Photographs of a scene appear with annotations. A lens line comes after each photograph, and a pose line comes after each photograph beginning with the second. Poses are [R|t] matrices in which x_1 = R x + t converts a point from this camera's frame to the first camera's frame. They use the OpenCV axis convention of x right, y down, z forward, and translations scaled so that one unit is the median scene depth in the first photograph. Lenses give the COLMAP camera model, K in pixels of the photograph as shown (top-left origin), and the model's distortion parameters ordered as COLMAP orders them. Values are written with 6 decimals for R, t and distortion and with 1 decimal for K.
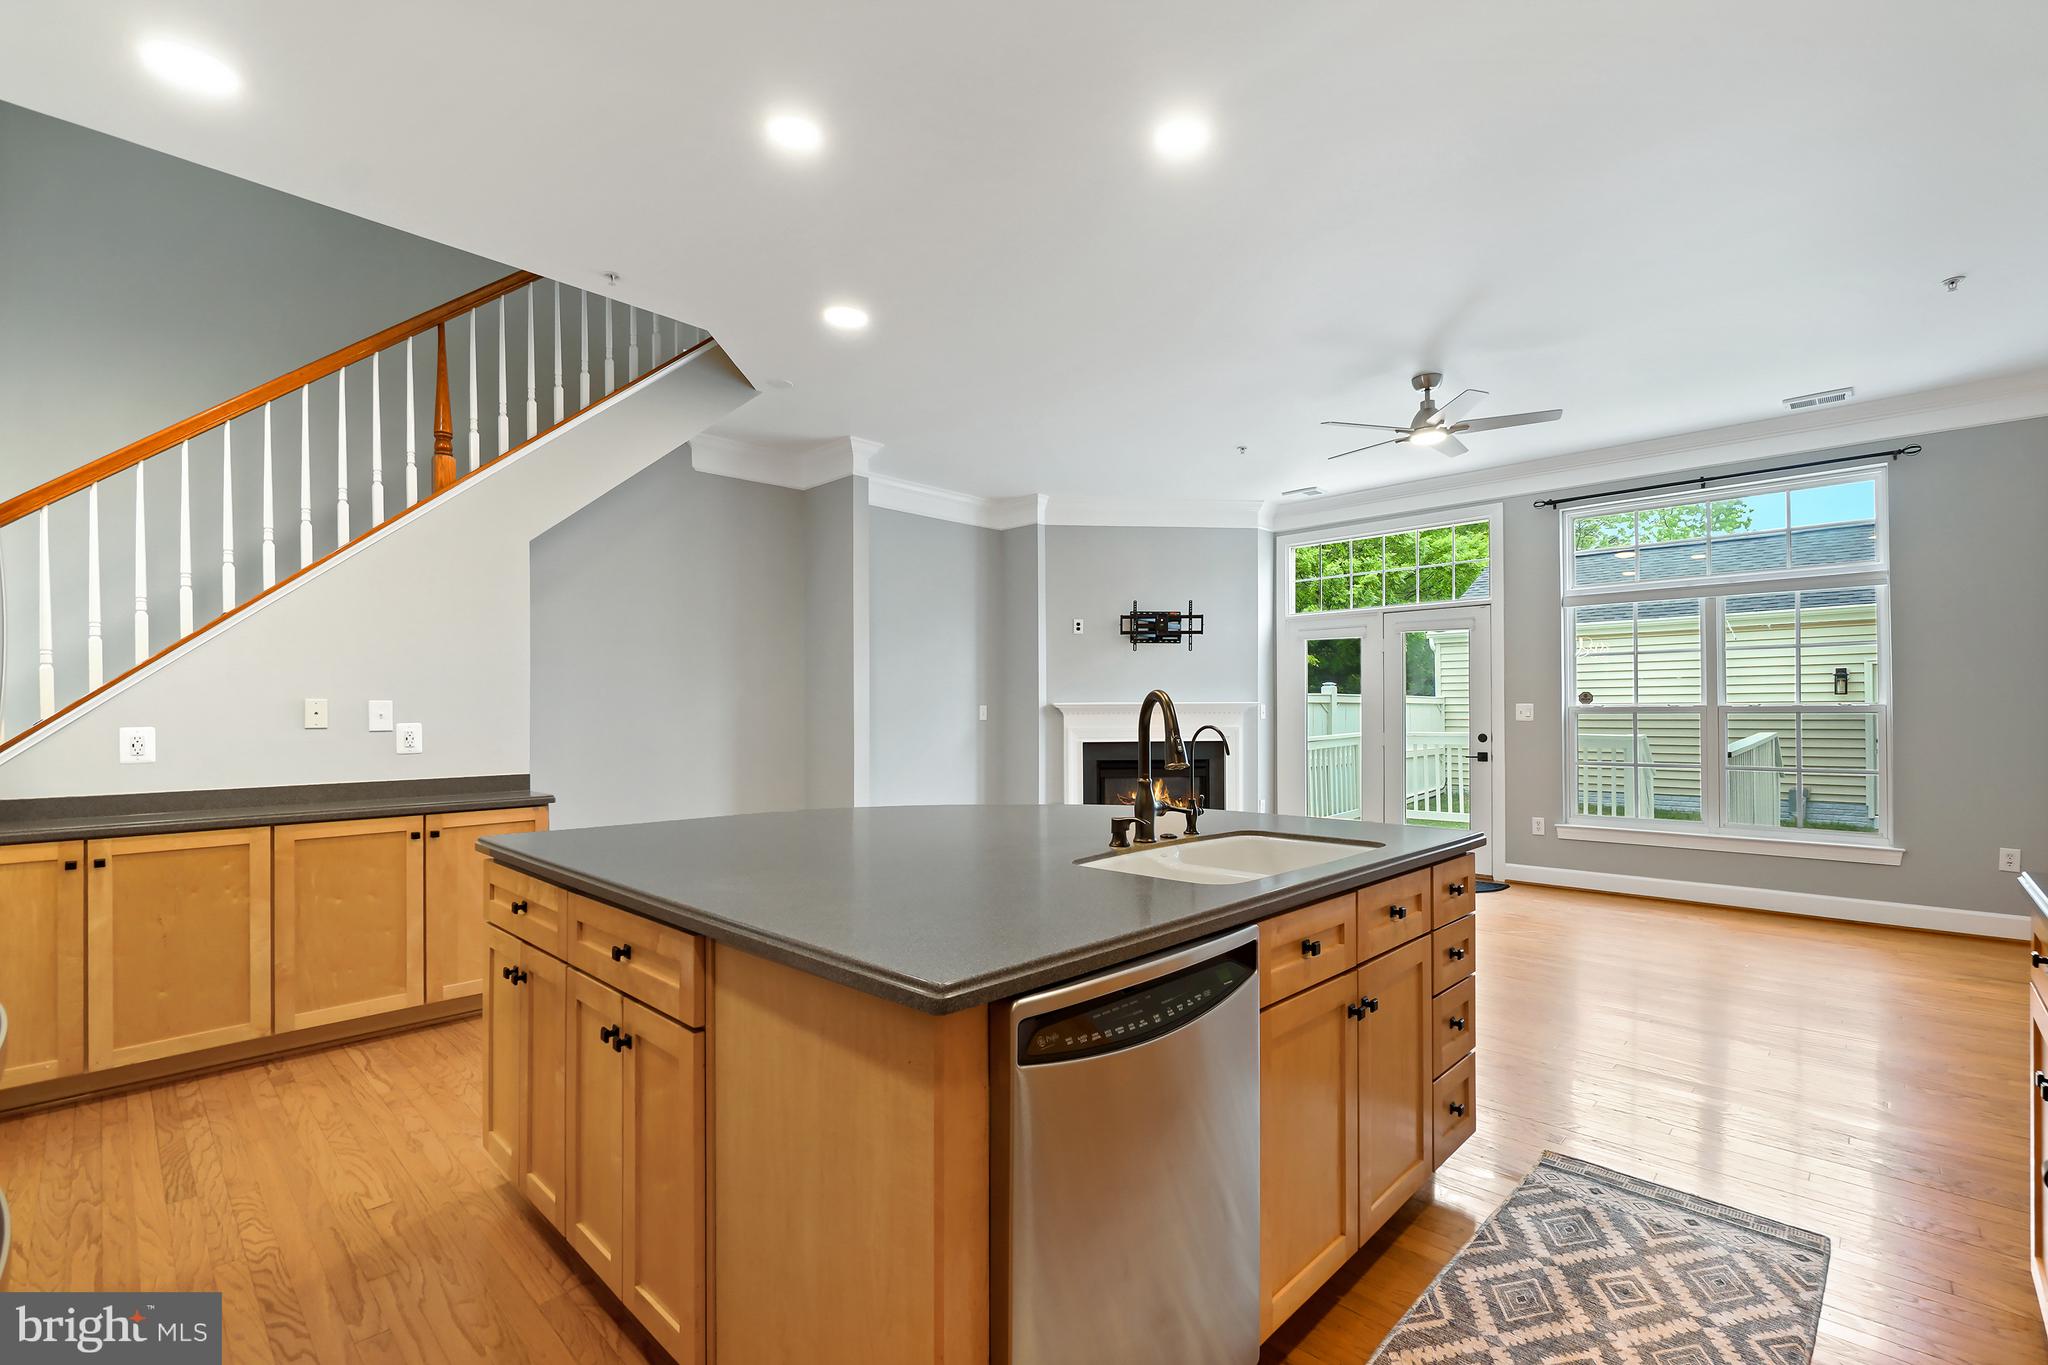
lens RADIAL K [[898.9, 0, 1035.5], [0, 898.9, 710.0], [0, 0, 1]] dist [-0.004676, -0.000392]
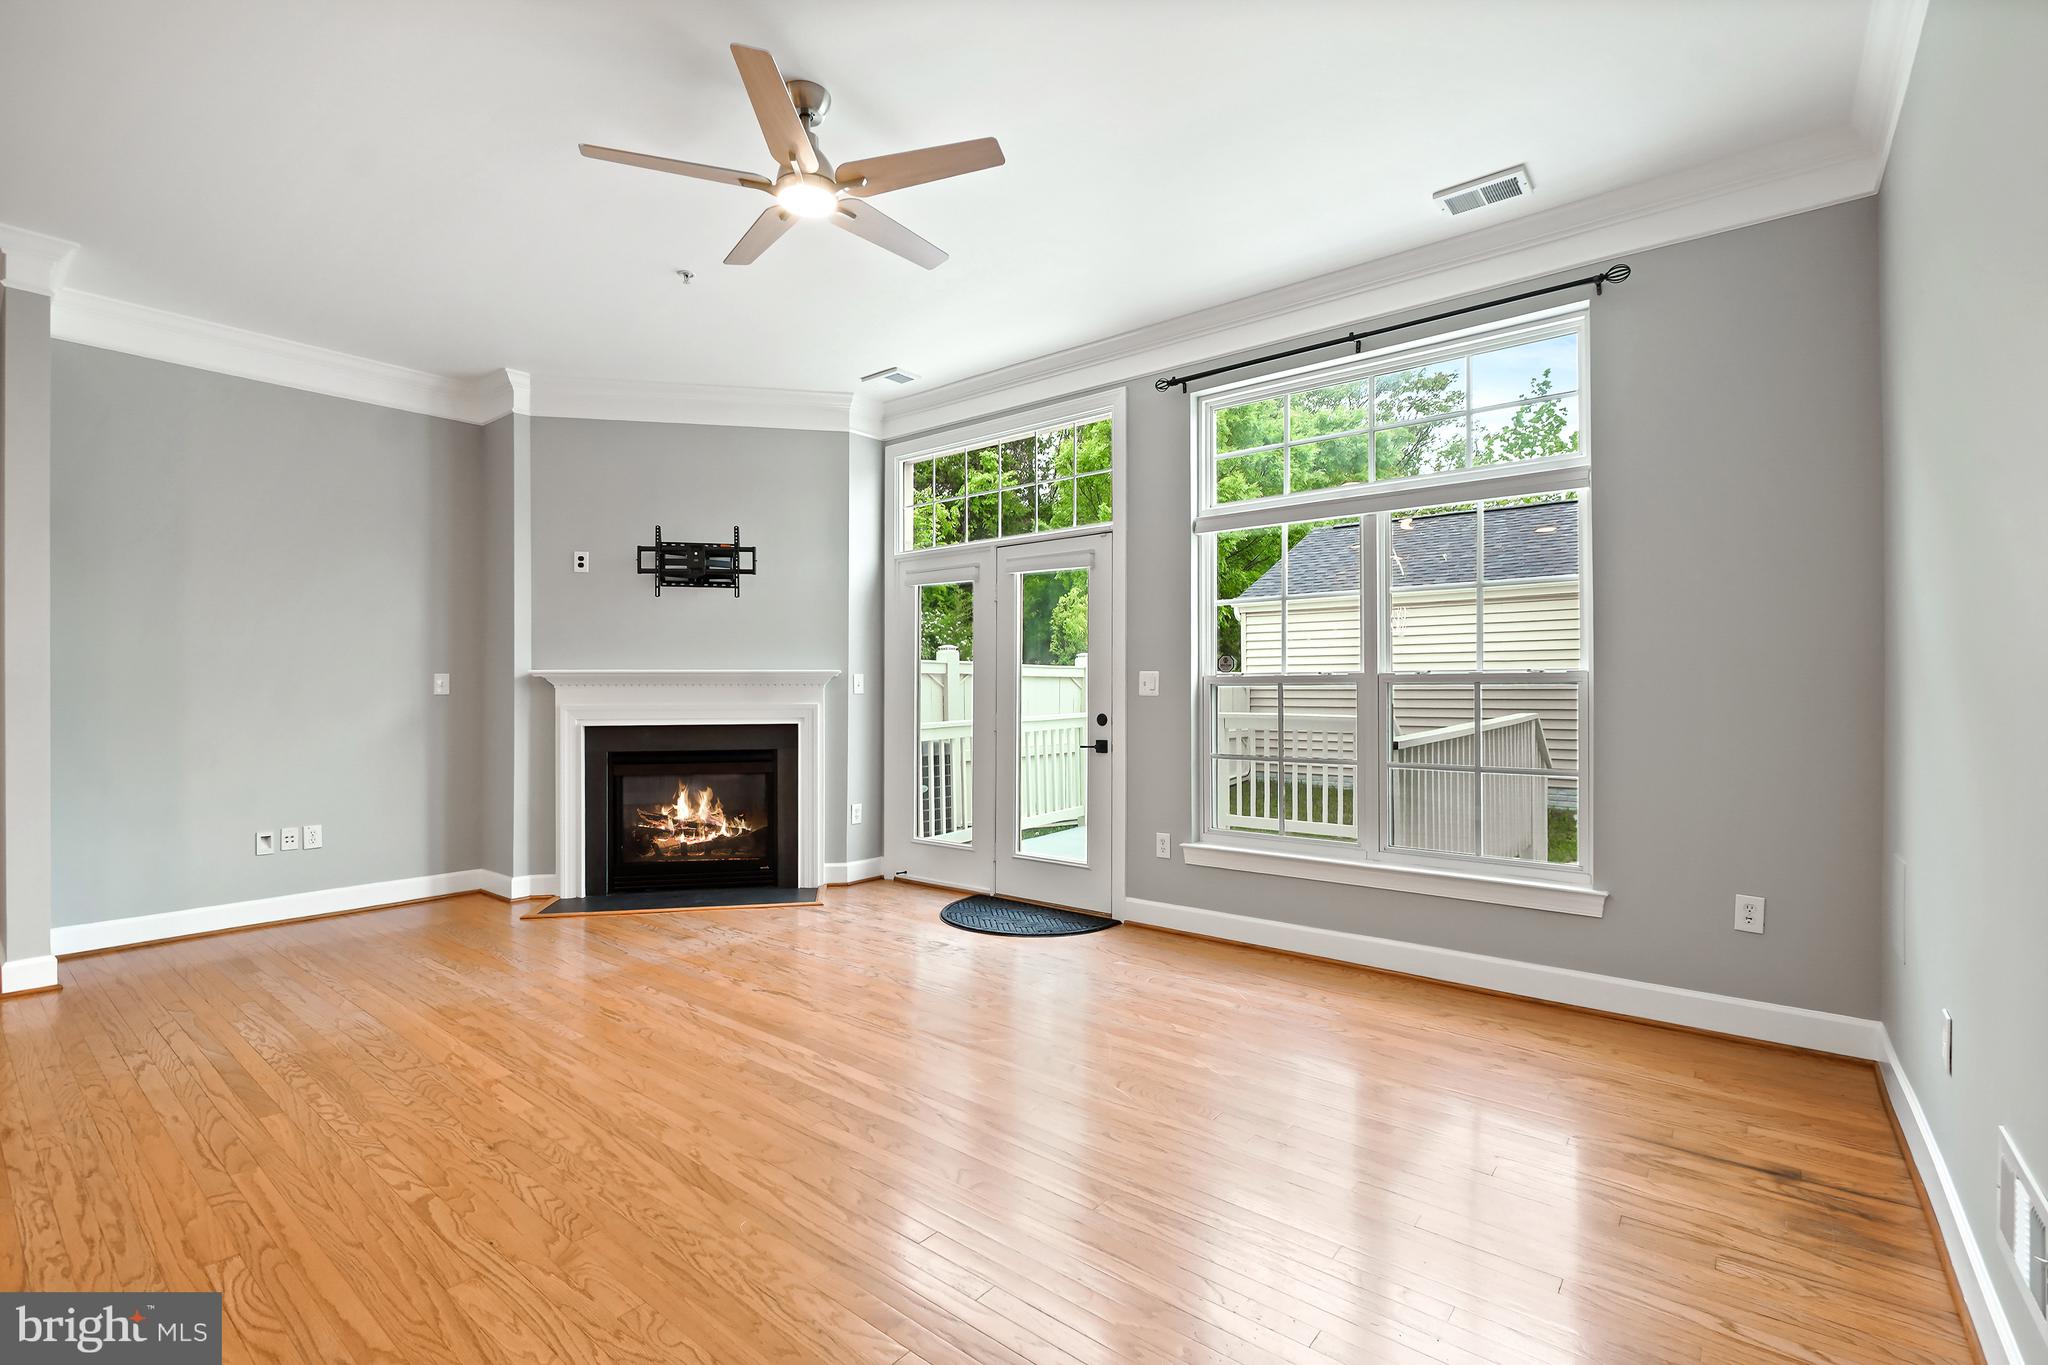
lens RADIAL K [[901.5, 0, 1037.8], [0, 901.5, 692.8], [0, 0, 1]] dist [-0.001159, -0.000225]
pose [[0.995960, 0.002110, 0.089777, 0.392183], [-0.002338, 0.999994, 0.002442, 0.008310], [-0.089771, -0.002642, 0.995959, 0.302673]]
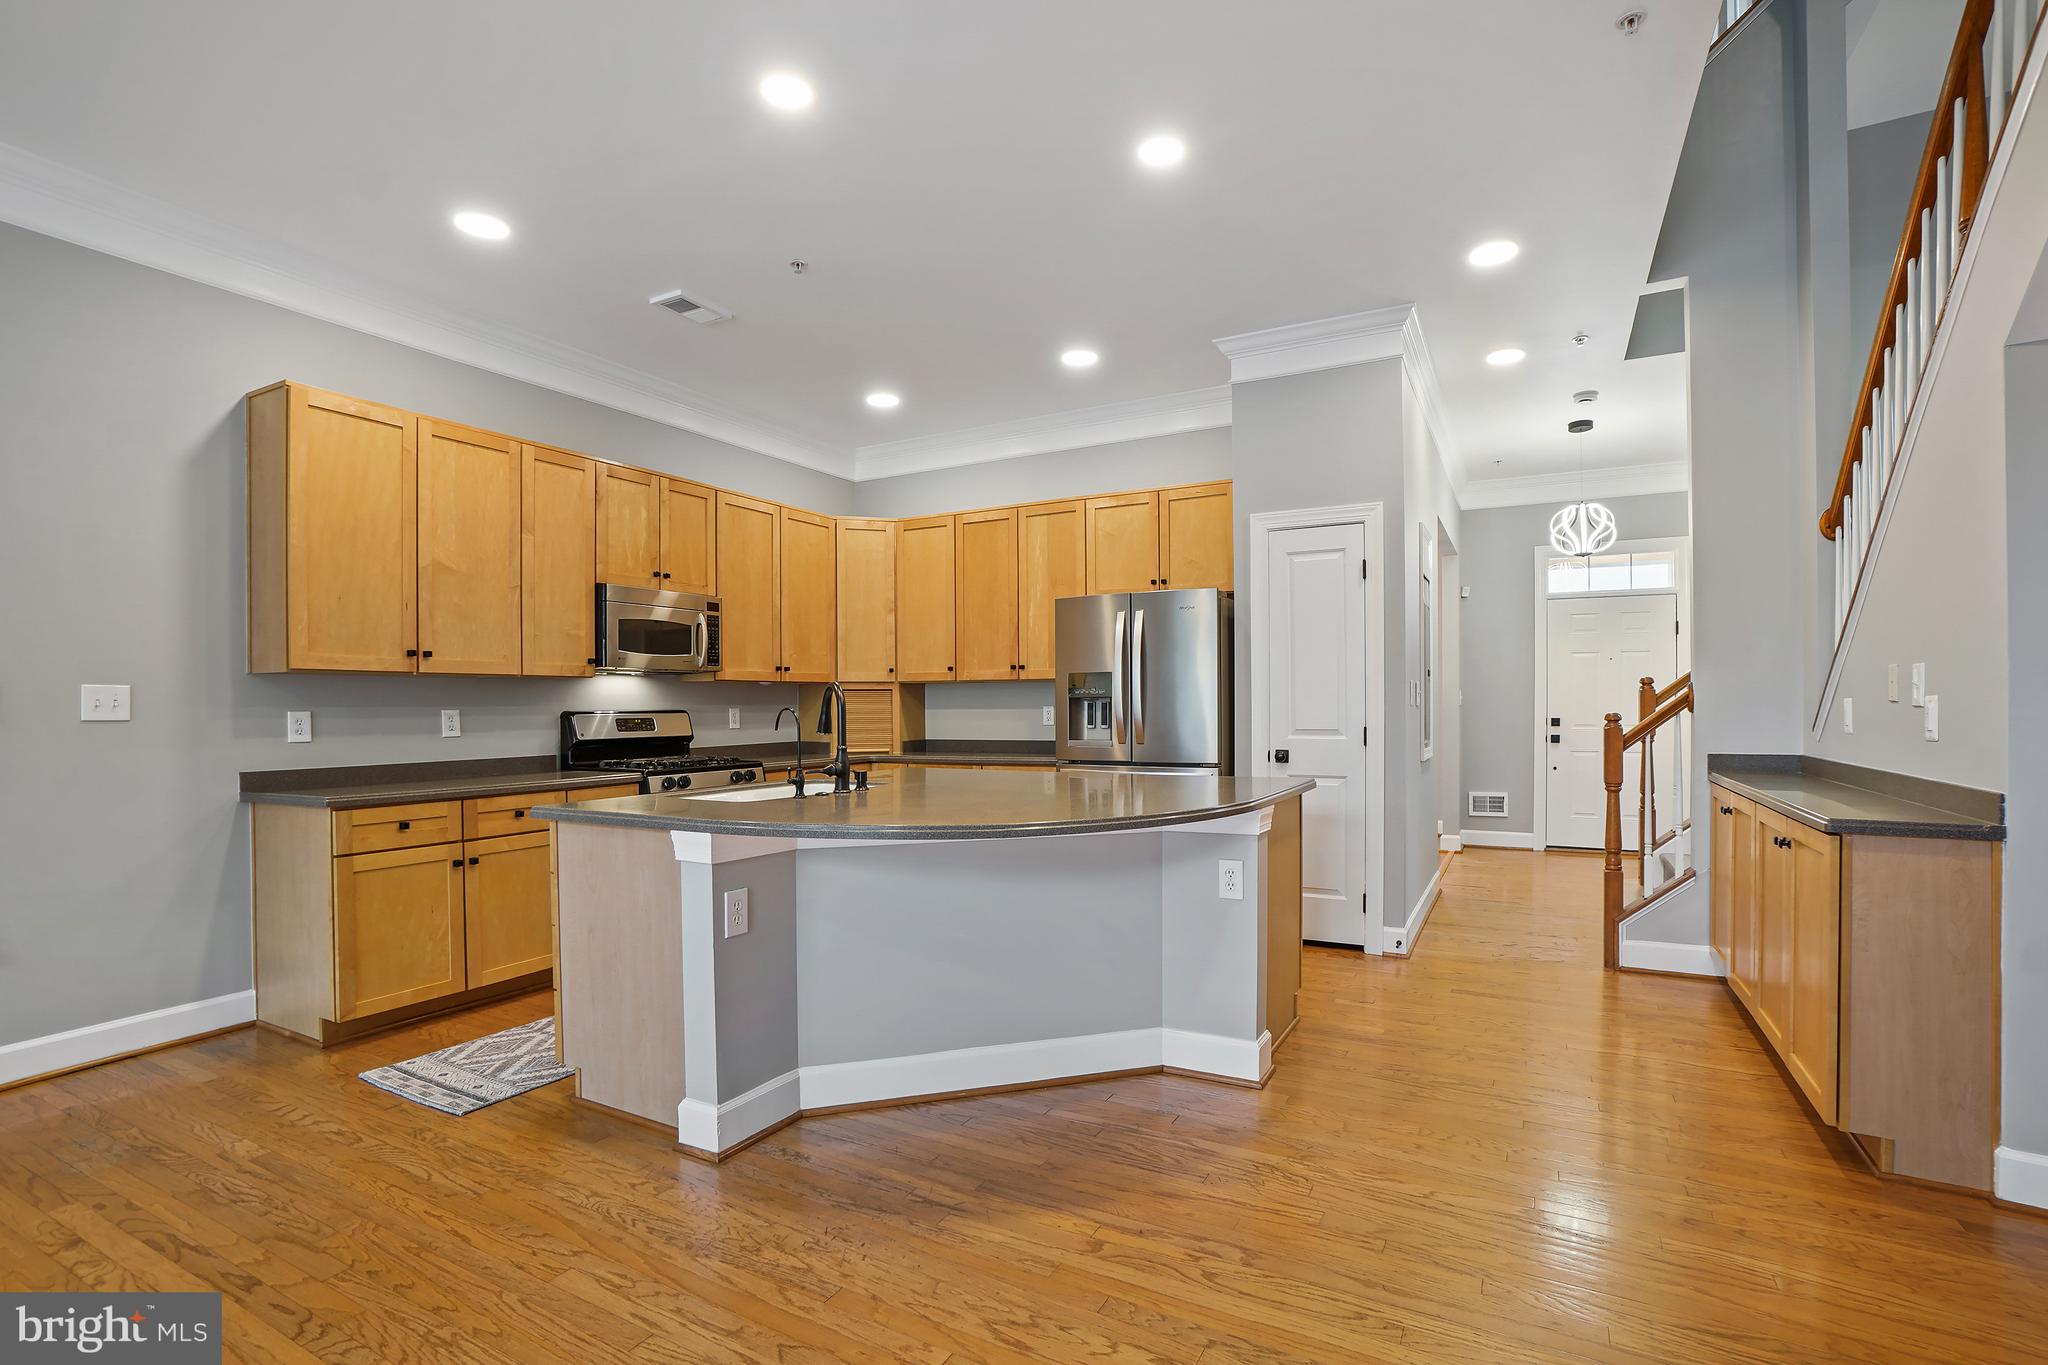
lens RADIAL K [[919.2, 0, 1051.8], [0, 919.2, 713.8], [0, 0, 1]] dist [-0.063760, 0.020636]
pose [[-0.964220, 0.014417, -0.264712, 0.062299], [0.012220, 0.999876, 0.009944, 0.006634], [0.264823, 0.006354, -0.964276, 0.838405]]
